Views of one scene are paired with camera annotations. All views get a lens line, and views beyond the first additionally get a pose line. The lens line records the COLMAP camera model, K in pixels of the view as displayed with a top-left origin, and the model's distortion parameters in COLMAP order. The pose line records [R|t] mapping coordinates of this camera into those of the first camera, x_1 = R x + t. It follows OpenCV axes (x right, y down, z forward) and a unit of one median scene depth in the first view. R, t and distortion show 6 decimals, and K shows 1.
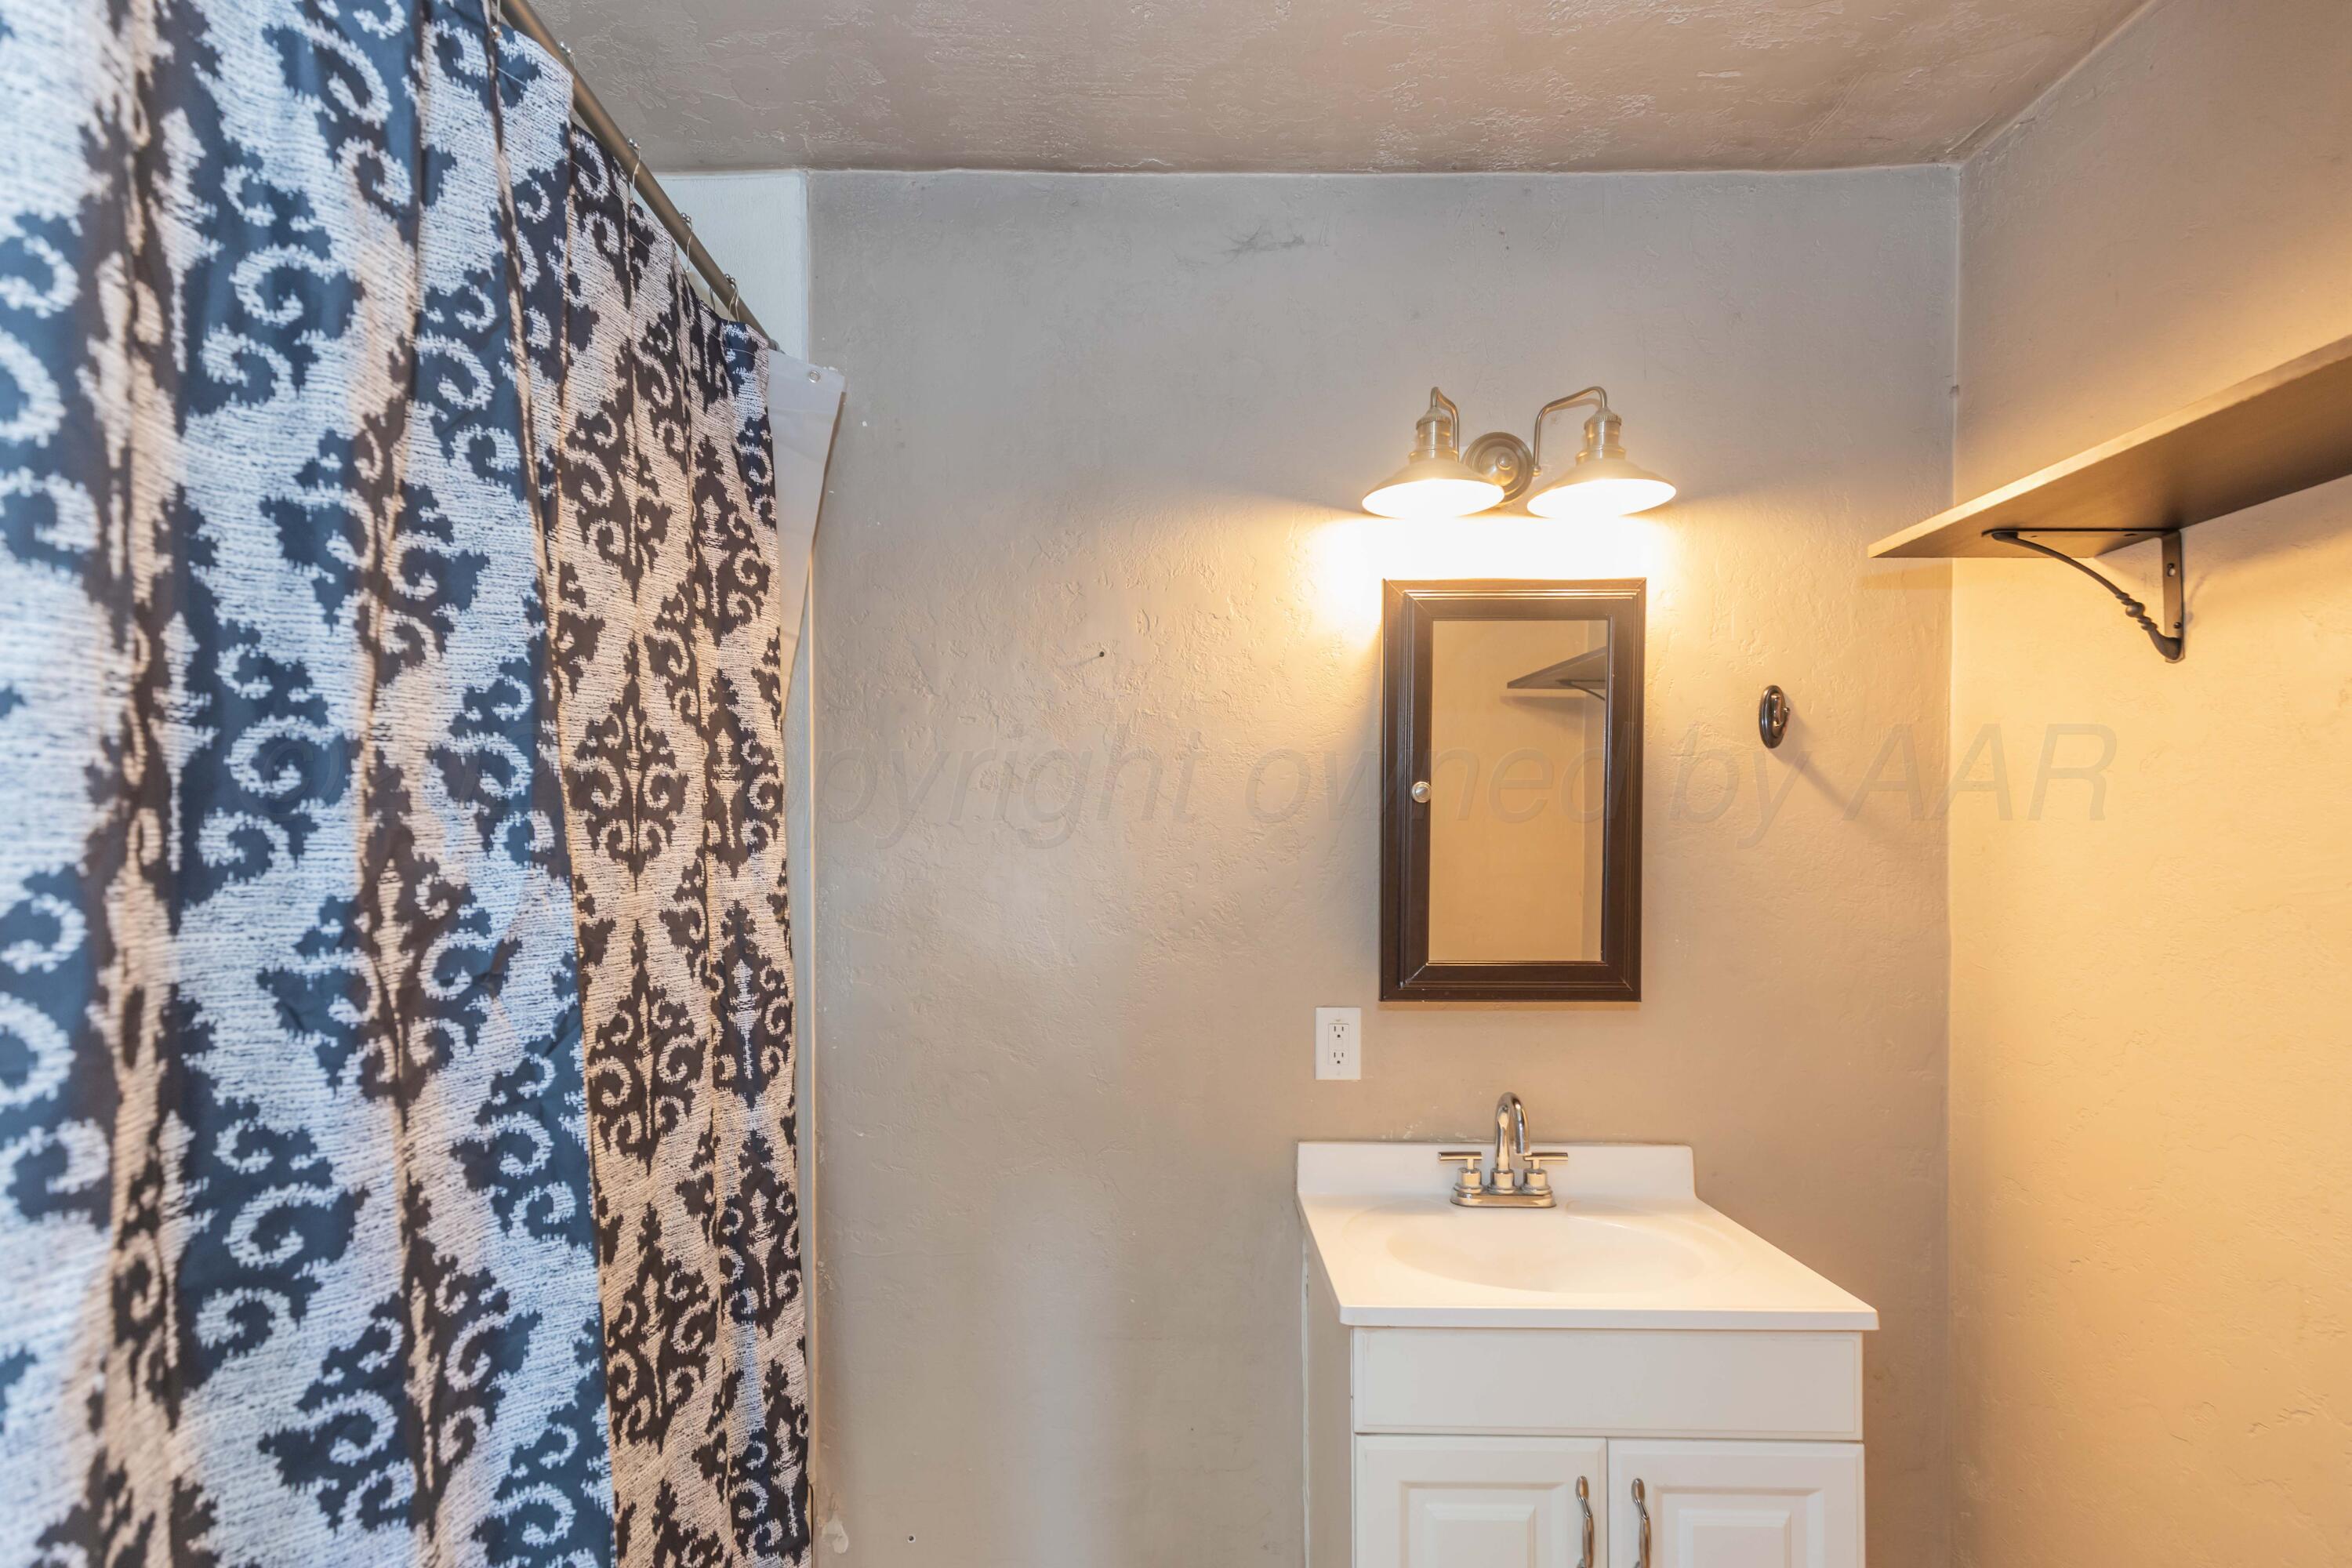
lens RADIAL K [[1118.5, 0, 1169.3], [0, 1118.5, 916.2], [0, 0, 1]] dist [0.006376, -0.001283]
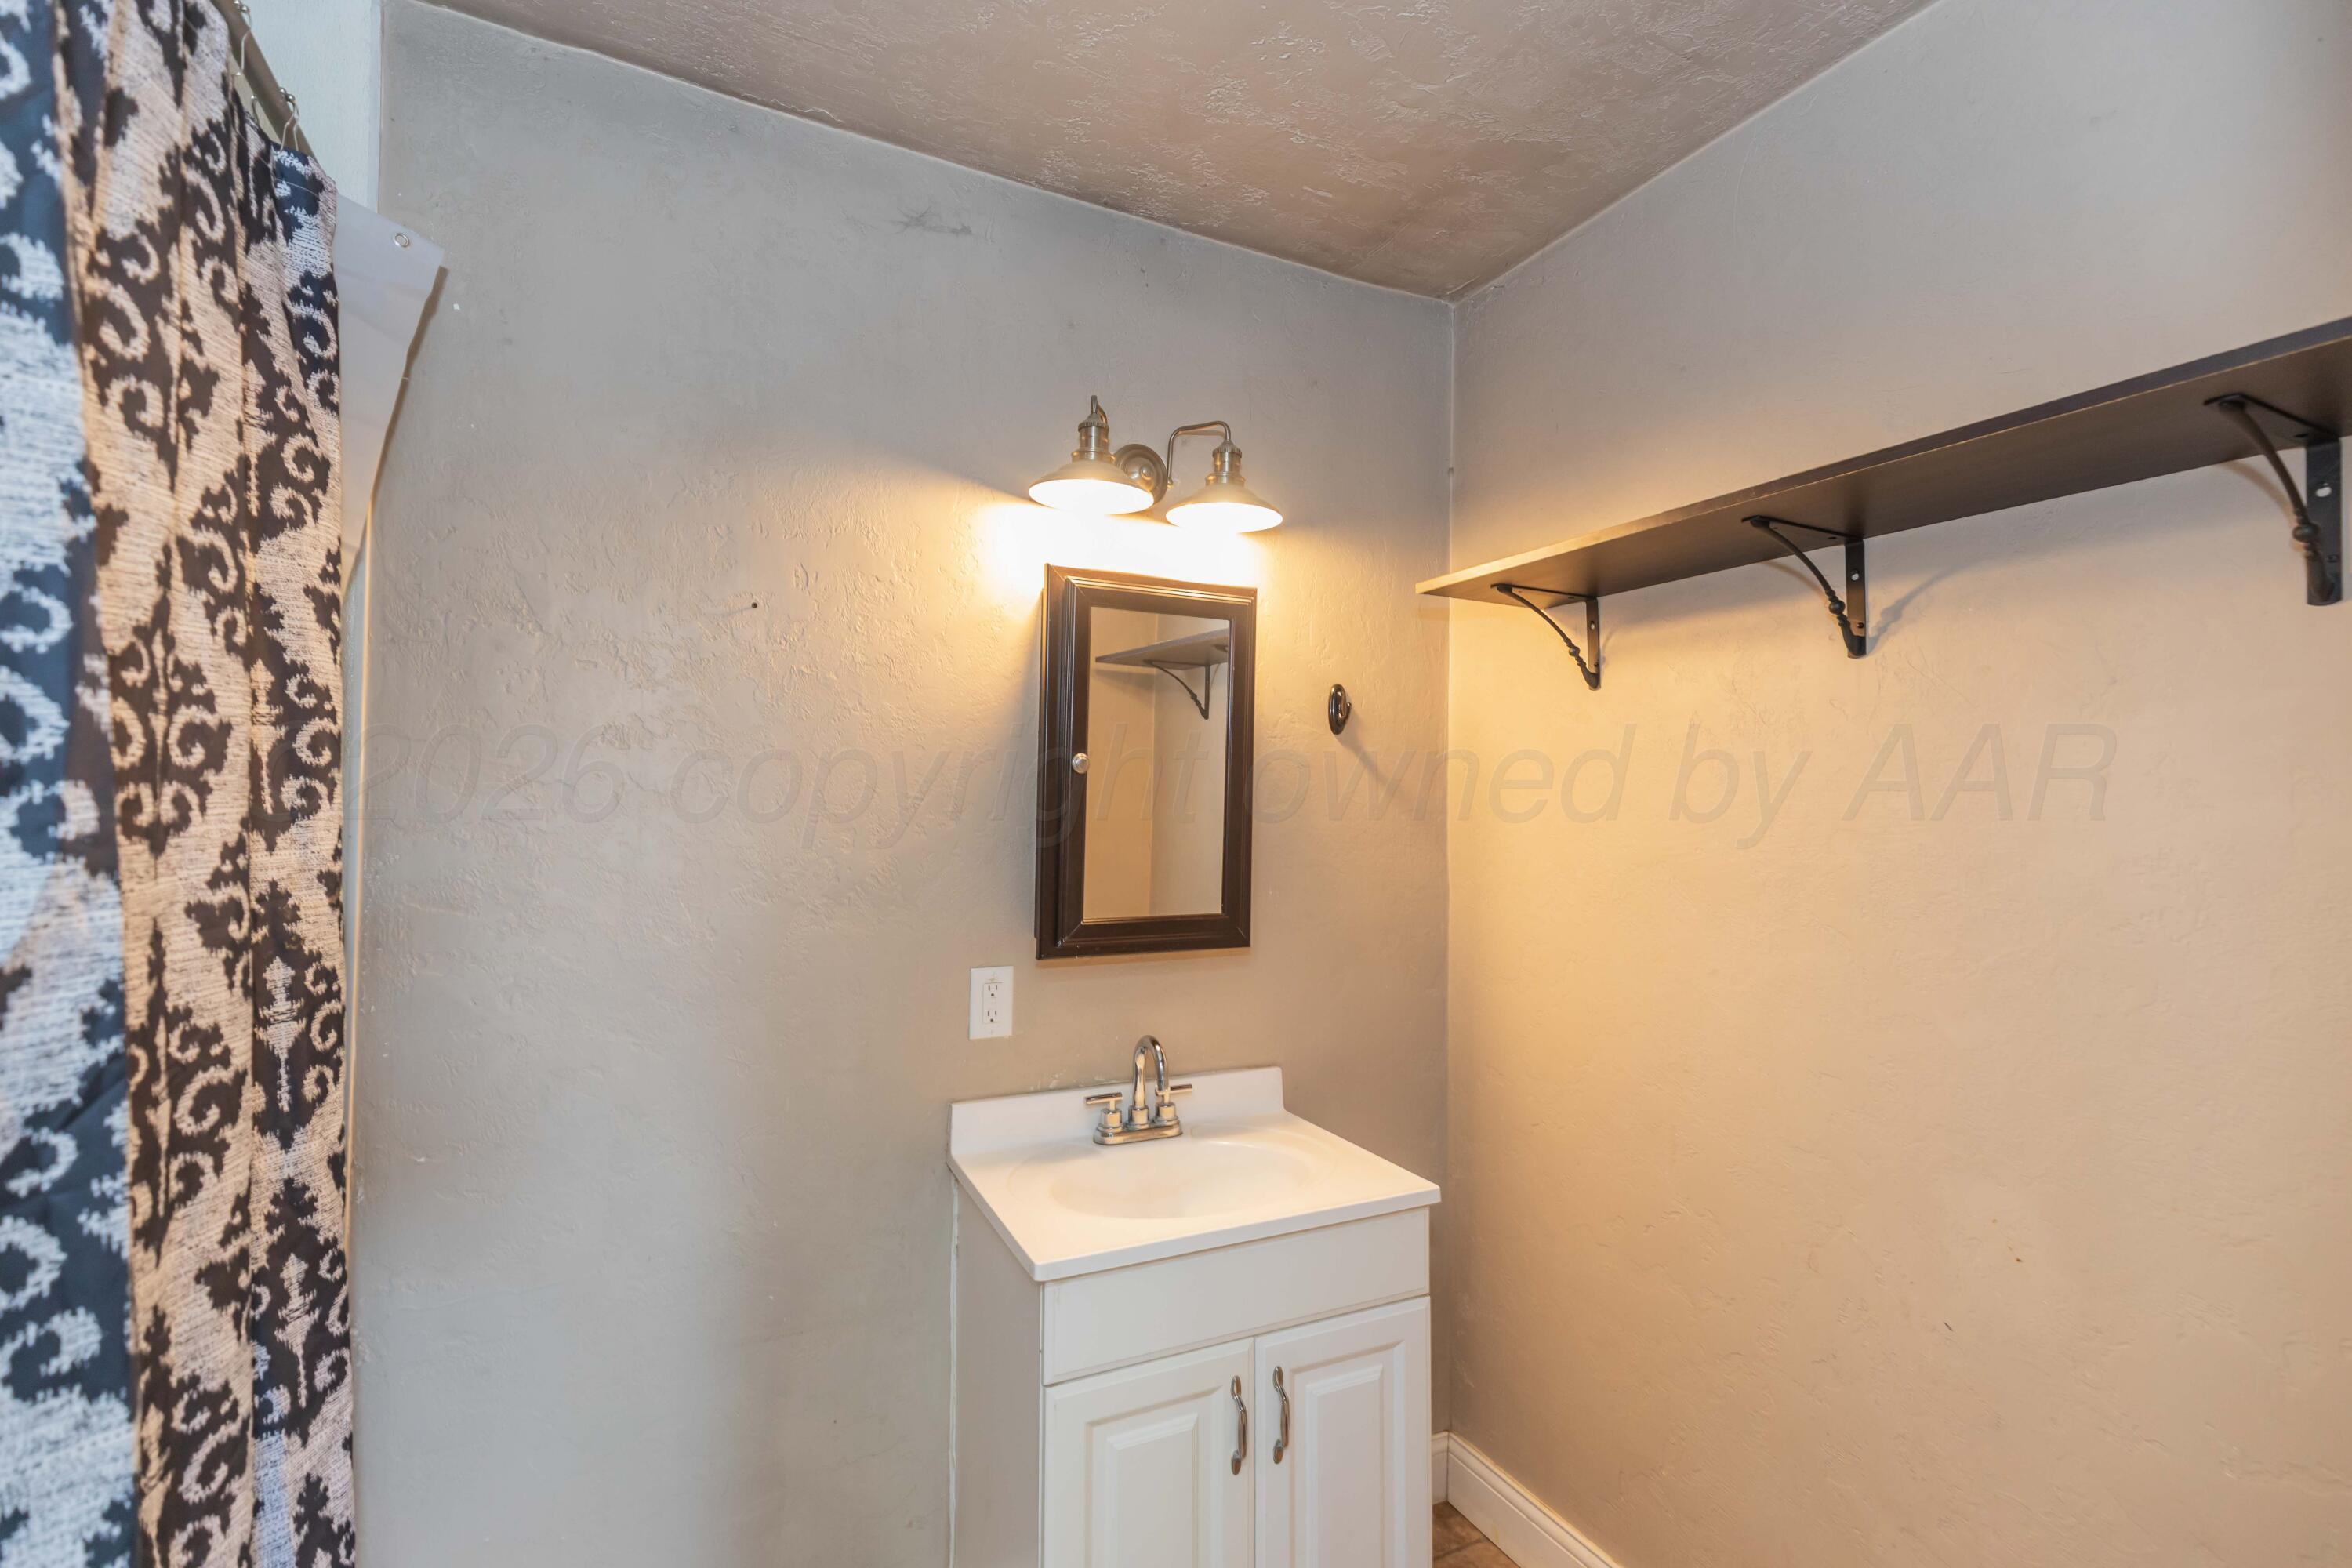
lens RADIAL K [[1057.8, 0, 1211.8], [0, 1057.8, 818.4], [0, 0, 1]] dist [0.009088, -0.001235]
pose [[0.886803, 0.006225, 0.462106, -0.147243], [0.010326, 0.999393, -0.033279, -0.025249], [-0.462032, 0.034283, 0.886200, 0.046559]]
